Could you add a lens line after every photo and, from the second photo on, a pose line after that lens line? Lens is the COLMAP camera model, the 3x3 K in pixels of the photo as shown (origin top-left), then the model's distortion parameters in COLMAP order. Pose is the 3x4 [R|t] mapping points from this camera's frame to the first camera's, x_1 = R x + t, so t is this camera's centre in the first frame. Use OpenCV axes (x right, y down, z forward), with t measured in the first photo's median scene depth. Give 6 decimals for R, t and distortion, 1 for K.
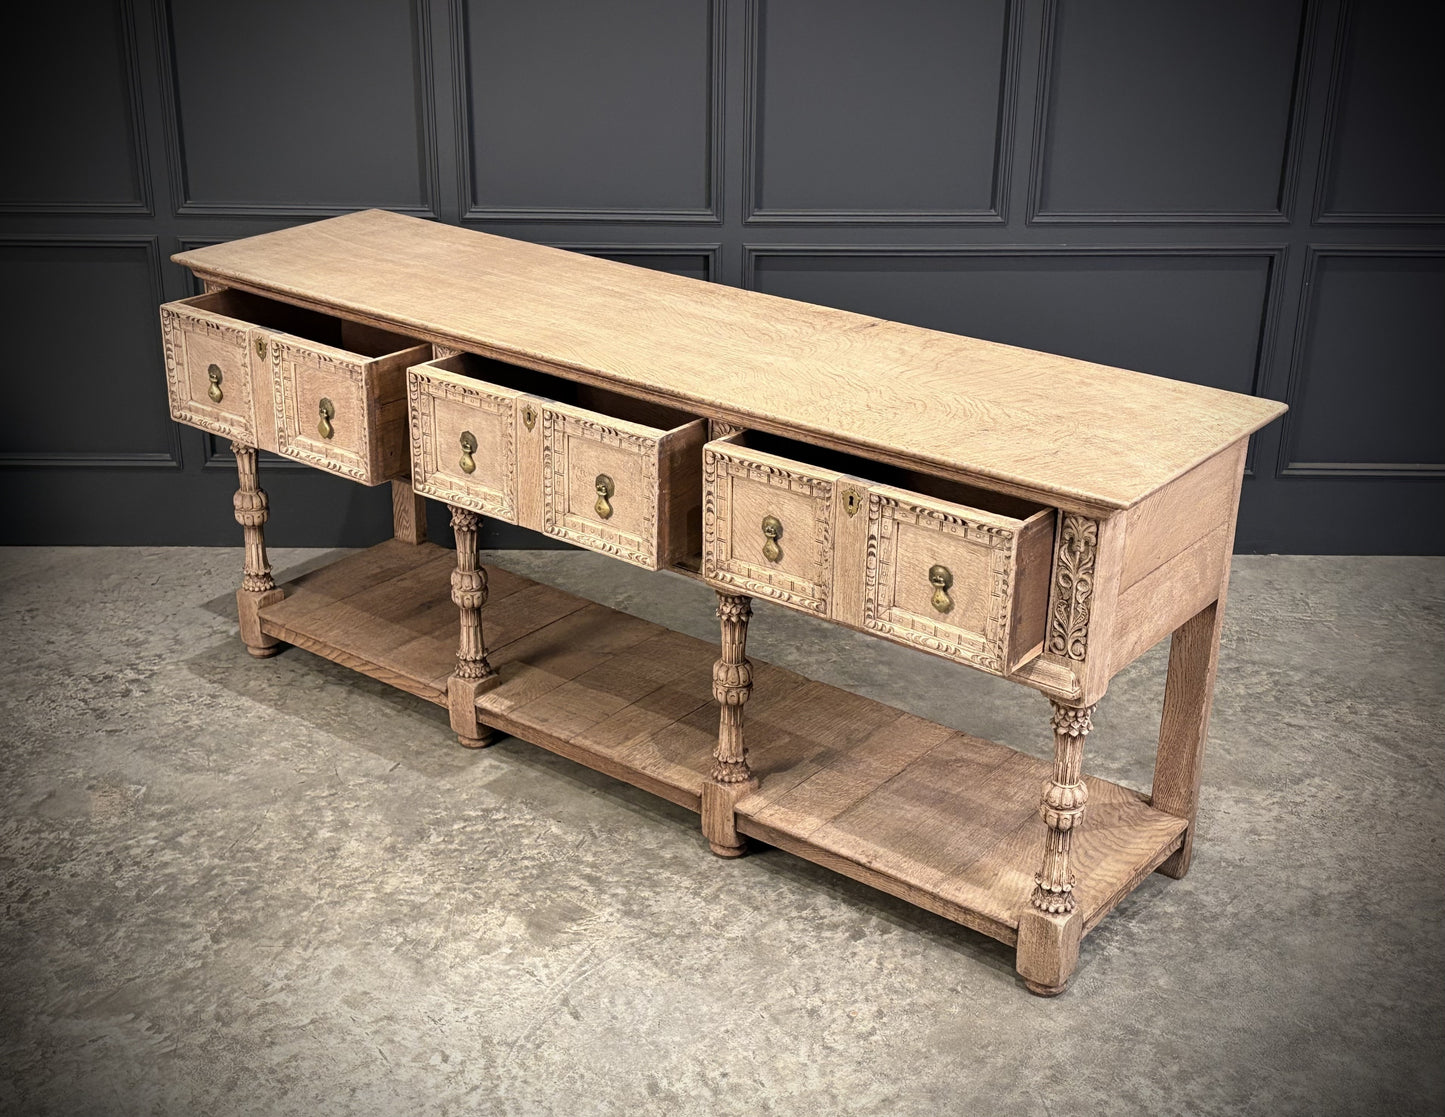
lens RADIAL K [[1871.5, 0, 628.3], [0, 1871.5, 621.6], [0, 0, 1]] dist [-0.002536, 0.000000]
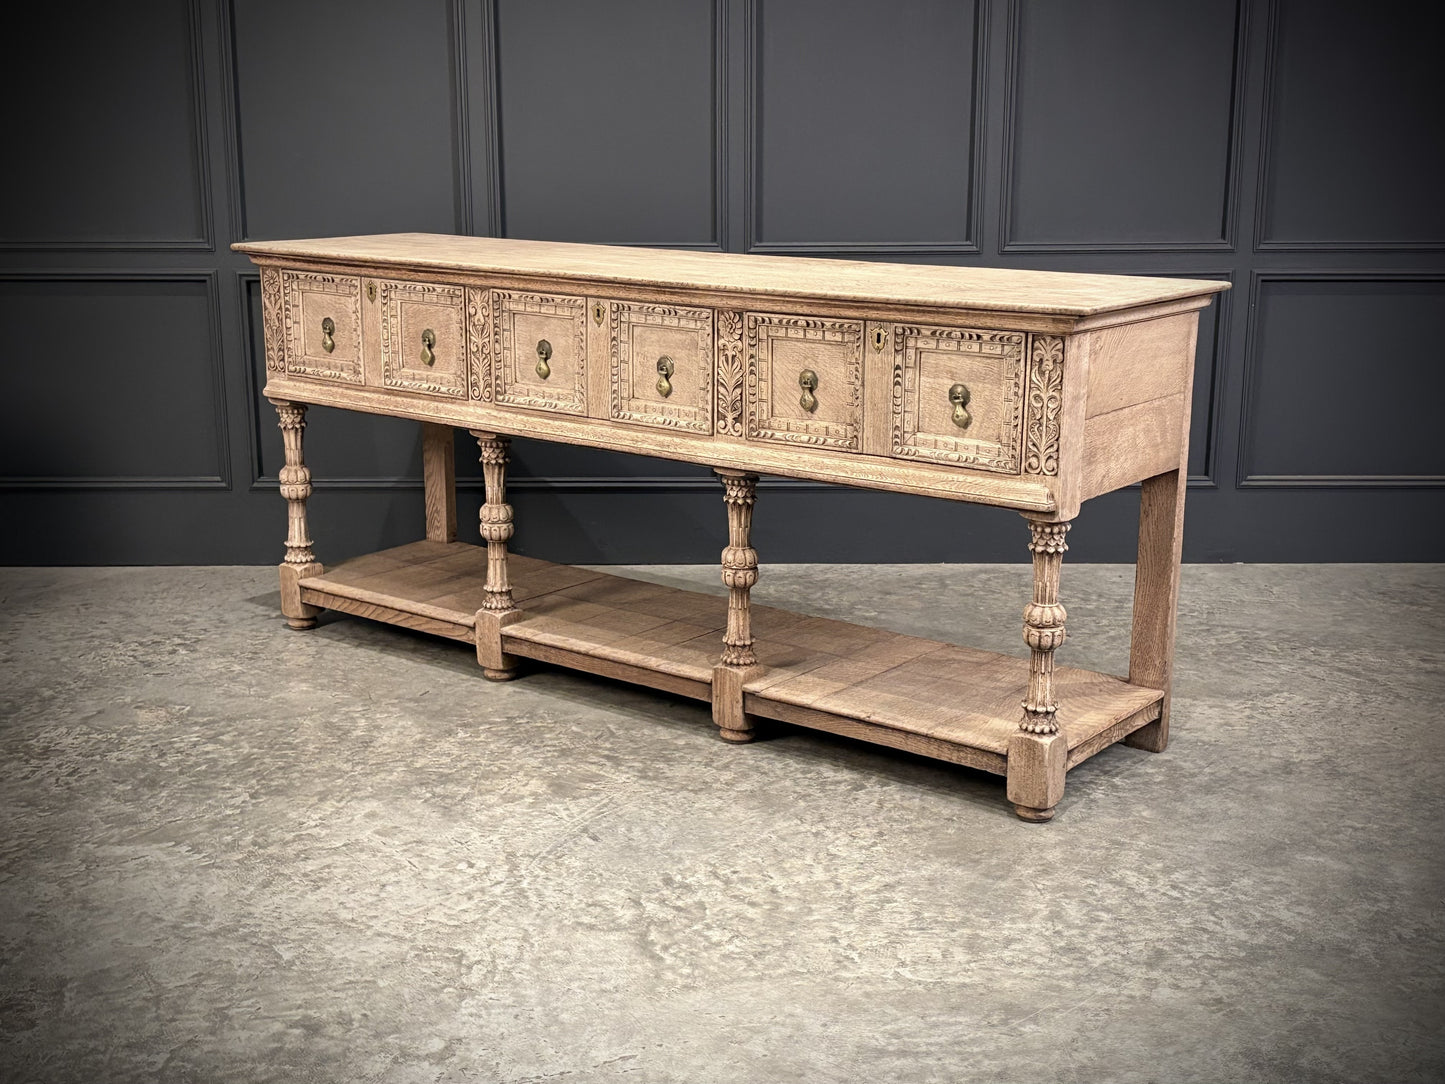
lens RADIAL K [[1794.9, 0, 670.4], [0, 1794.9, 633.5], [0, 0, 1]] dist [0.024422, 0.000000]
pose [[0.999879, -0.002790, 0.015319, -0.000349], [0.005289, 0.986179, -0.165600, 0.243438], [-0.014646, 0.165661, 0.986074, -0.021120]]
